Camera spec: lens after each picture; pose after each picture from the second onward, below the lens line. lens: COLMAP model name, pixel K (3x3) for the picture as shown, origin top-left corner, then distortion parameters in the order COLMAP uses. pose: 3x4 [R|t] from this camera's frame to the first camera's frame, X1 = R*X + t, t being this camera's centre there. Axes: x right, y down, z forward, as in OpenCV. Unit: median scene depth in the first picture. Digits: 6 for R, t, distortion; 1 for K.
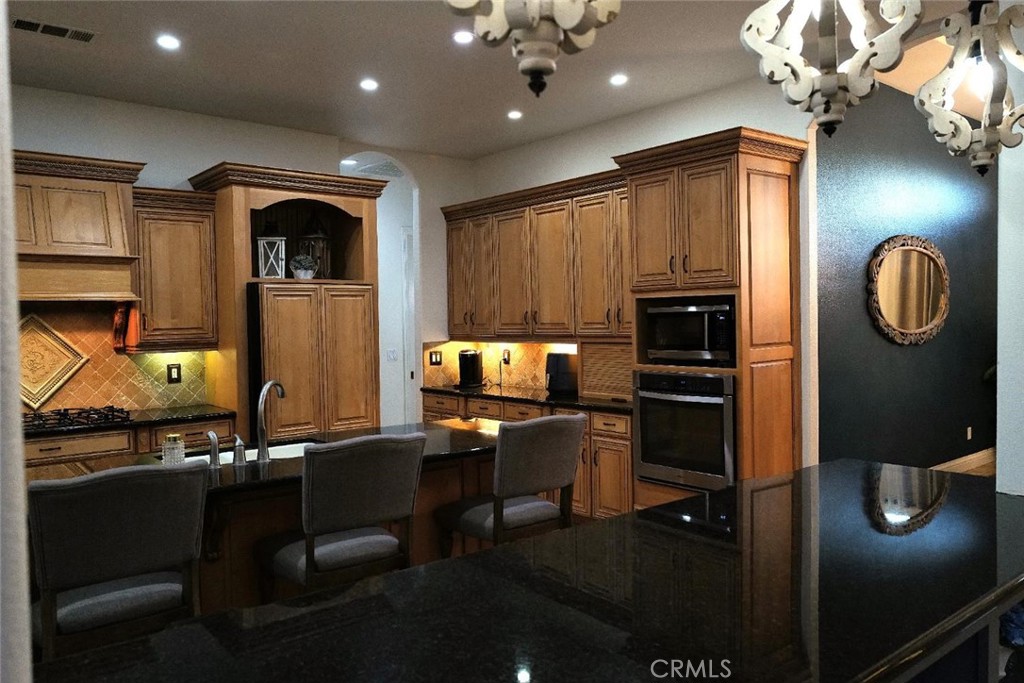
lens RADIAL K [[765.4, 0, 504.9], [0, 765.4, 342.4], [0, 0, 1]] dist [0.004081, 0.000331]
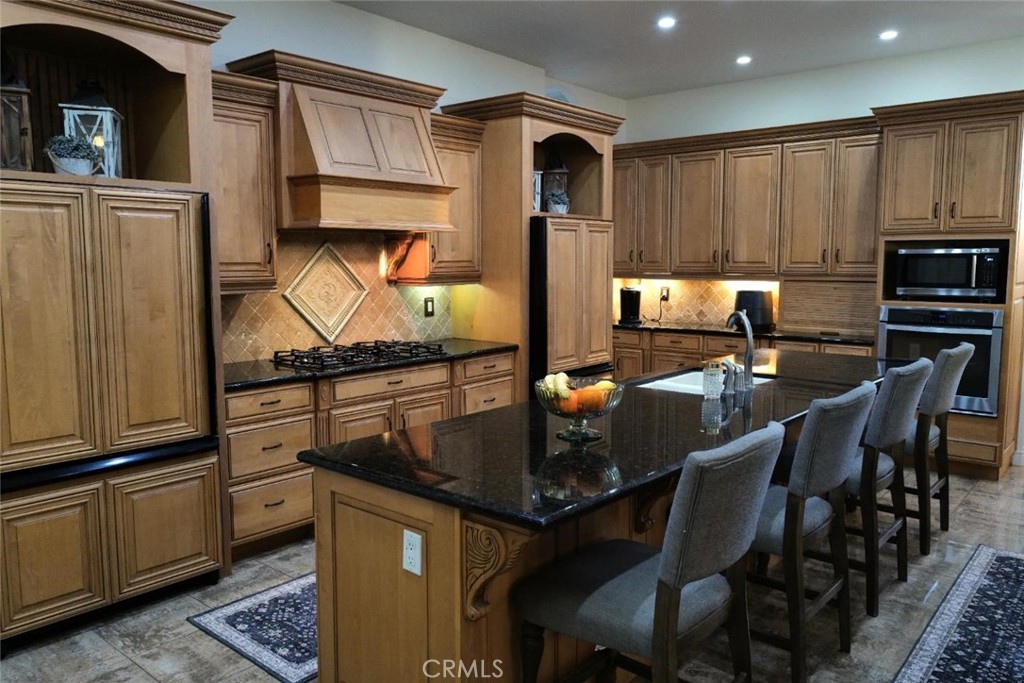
lens RADIAL K [[765.4, 0, 515.0], [0, 765.4, 339.2], [0, 0, 1]] dist [0.004081, 0.000331]
pose [[0.982305, -0.002452, 0.187272, -0.526481], [-0.011484, 0.997244, 0.073293, 0.008848], [-0.186936, -0.074147, 0.979570, 0.011575]]
